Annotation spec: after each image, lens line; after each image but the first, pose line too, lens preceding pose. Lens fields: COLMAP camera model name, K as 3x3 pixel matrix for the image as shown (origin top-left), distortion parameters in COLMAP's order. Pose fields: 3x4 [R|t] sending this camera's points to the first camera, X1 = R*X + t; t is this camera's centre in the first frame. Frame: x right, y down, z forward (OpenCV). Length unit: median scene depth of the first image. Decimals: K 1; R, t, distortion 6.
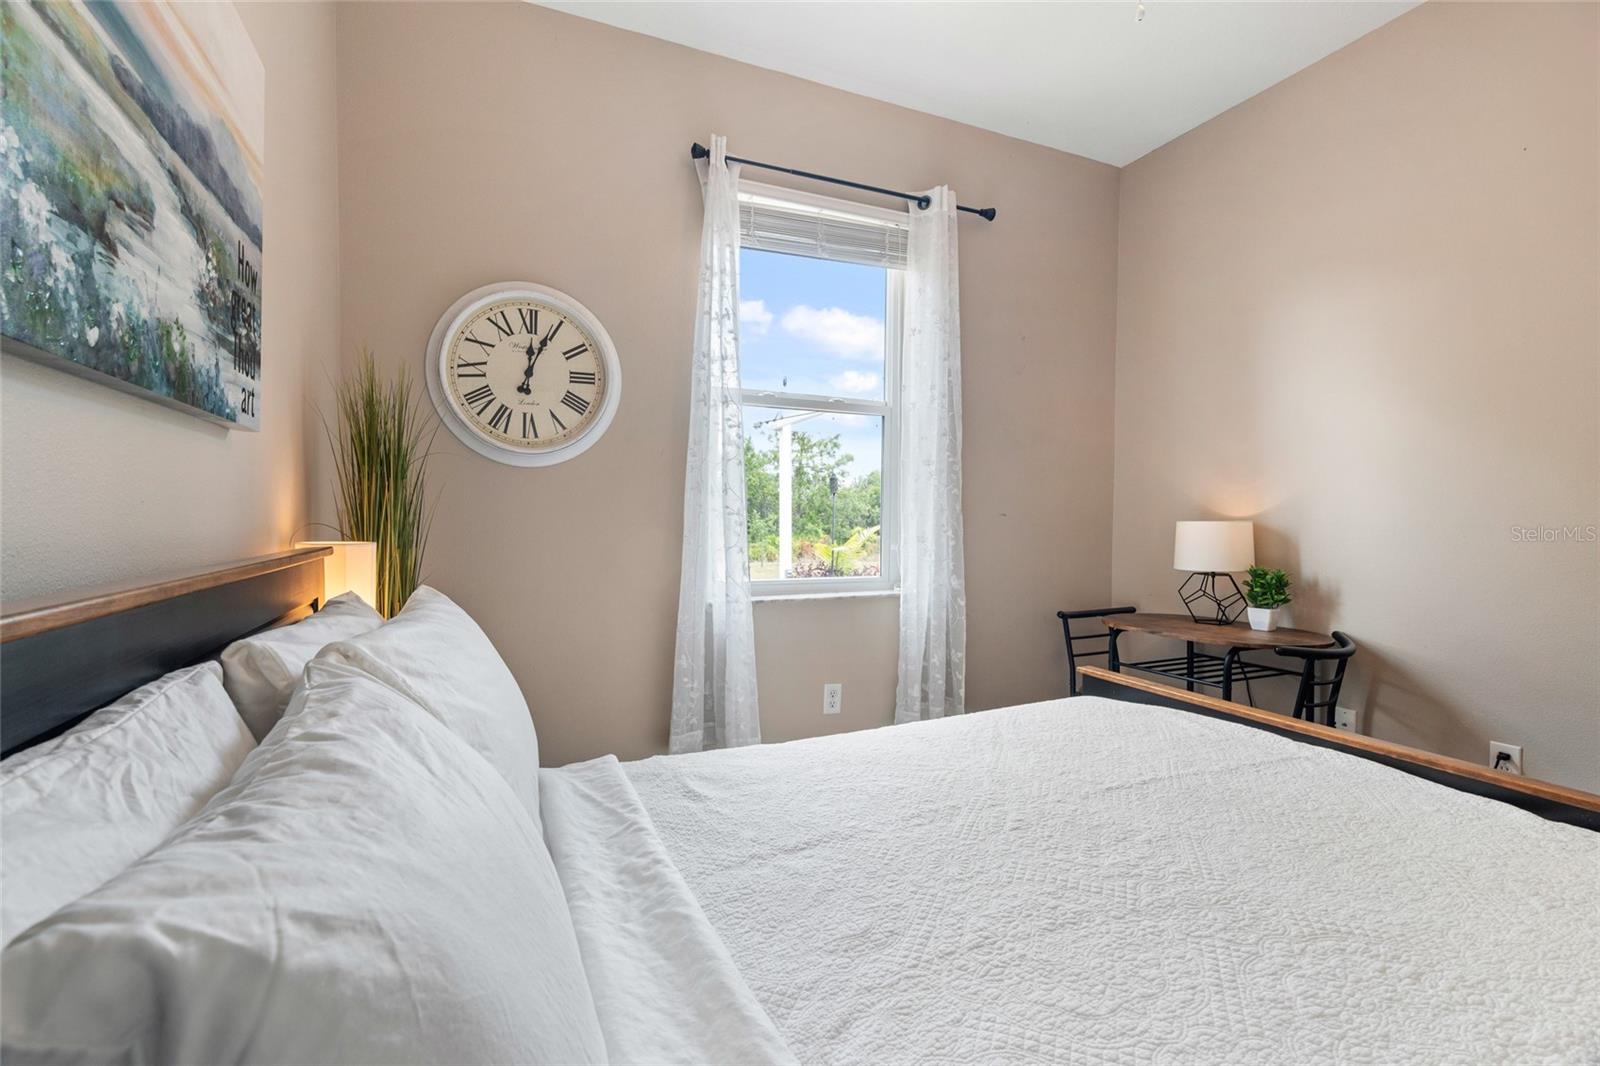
lens RADIAL K [[723.3, 0, 791.7], [0, 723.3, 526.2], [0, 0, 1]] dist [-0.004082, -0.000170]
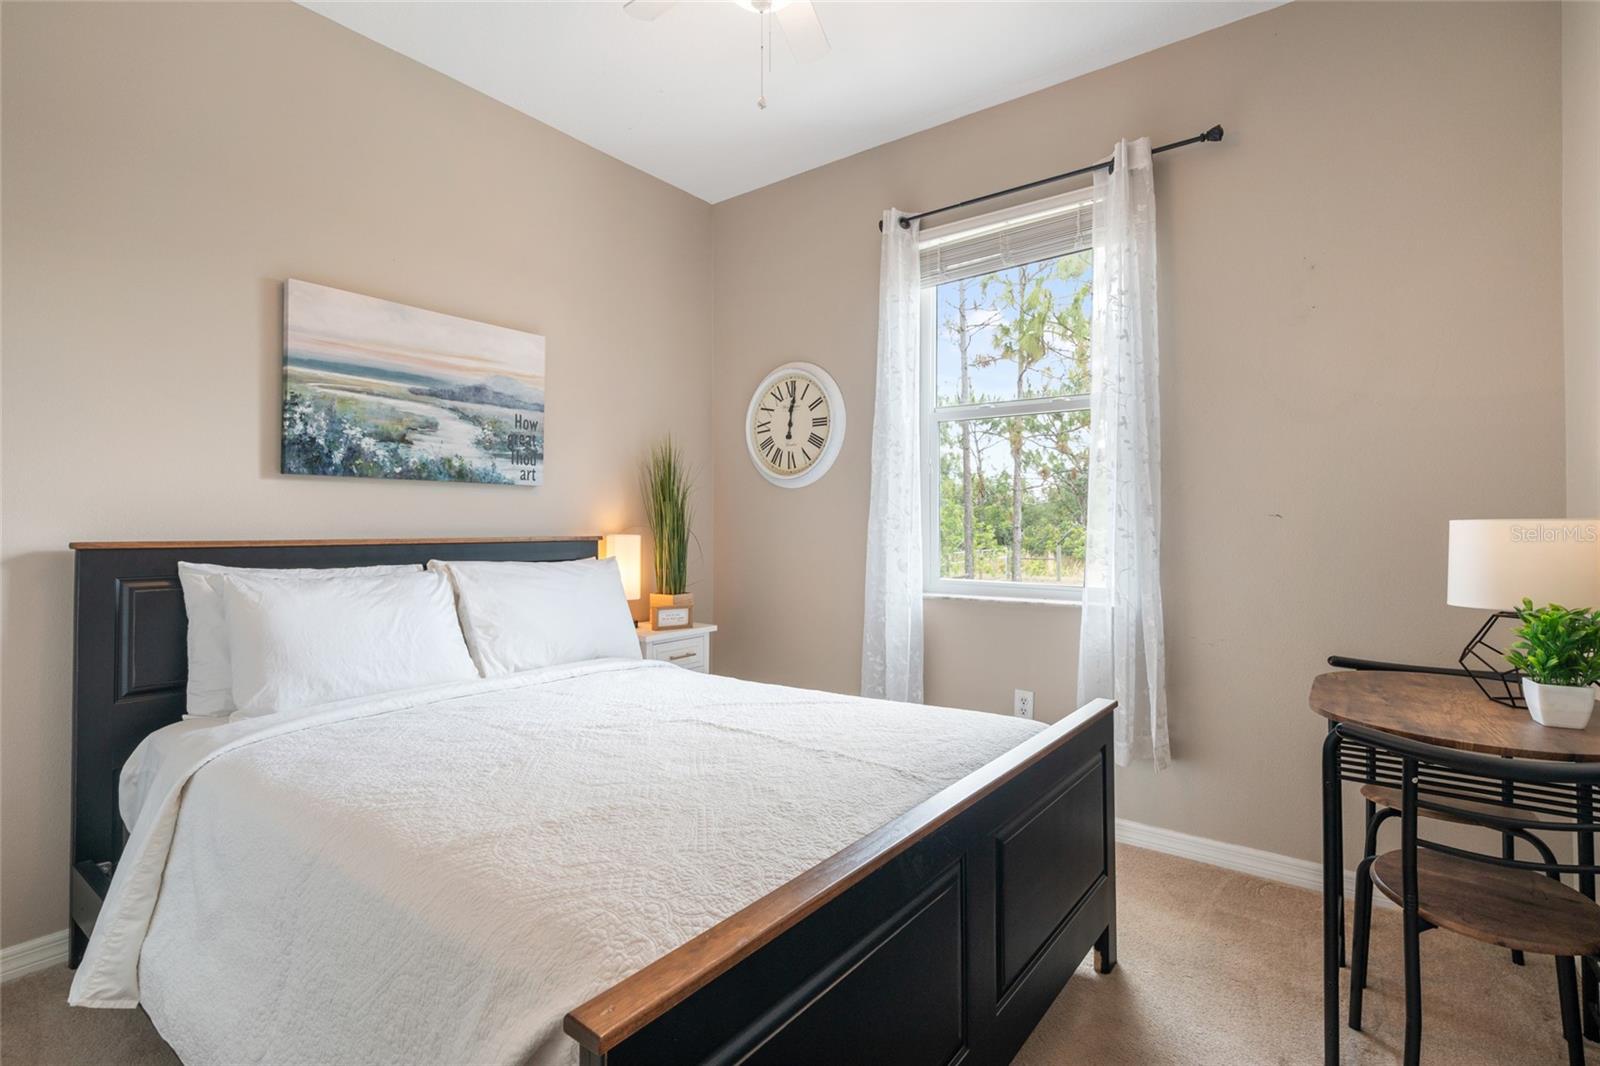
lens RADIAL K [[755.2, 0, 795.2], [0, 755.2, 509.4], [0, 0, 1]] dist [-0.002012, 0.001396]
pose [[0.483001, -0.024407, -0.875280, 0.977603], [-0.010461, 0.999379, -0.033640, 0.011775], [0.875557, 0.025405, 0.482446, 0.273883]]
